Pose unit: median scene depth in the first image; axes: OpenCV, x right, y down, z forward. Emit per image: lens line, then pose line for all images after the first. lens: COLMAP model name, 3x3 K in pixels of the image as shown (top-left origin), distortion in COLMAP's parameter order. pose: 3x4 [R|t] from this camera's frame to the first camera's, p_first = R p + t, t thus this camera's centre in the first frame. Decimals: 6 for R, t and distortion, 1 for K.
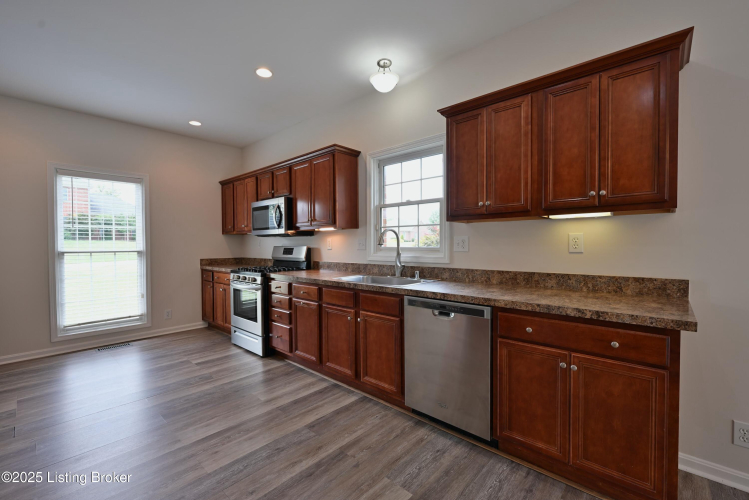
lens RADIAL K [[318.9, 0, 373.7], [0, 318.9, 252.7], [0, 0, 1]] dist [-0.000465, 0.000454]
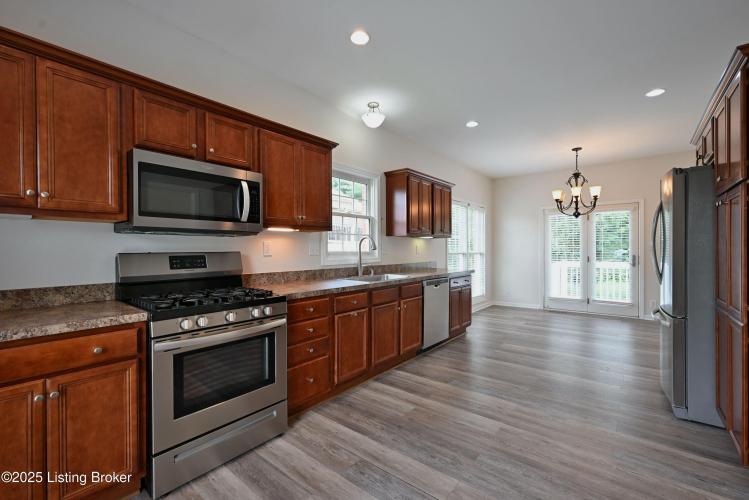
lens RADIAL K [[318.9, 0, 374.5], [0, 318.9, 251.8], [0, 0, 1]] dist [-0.000465, 0.000454]
pose [[-0.046636, -0.003657, 0.998905, -1.276907], [0.029317, 0.999558, 0.005028, -0.023343], [-0.998482, 0.029519, -0.046508, 1.116854]]
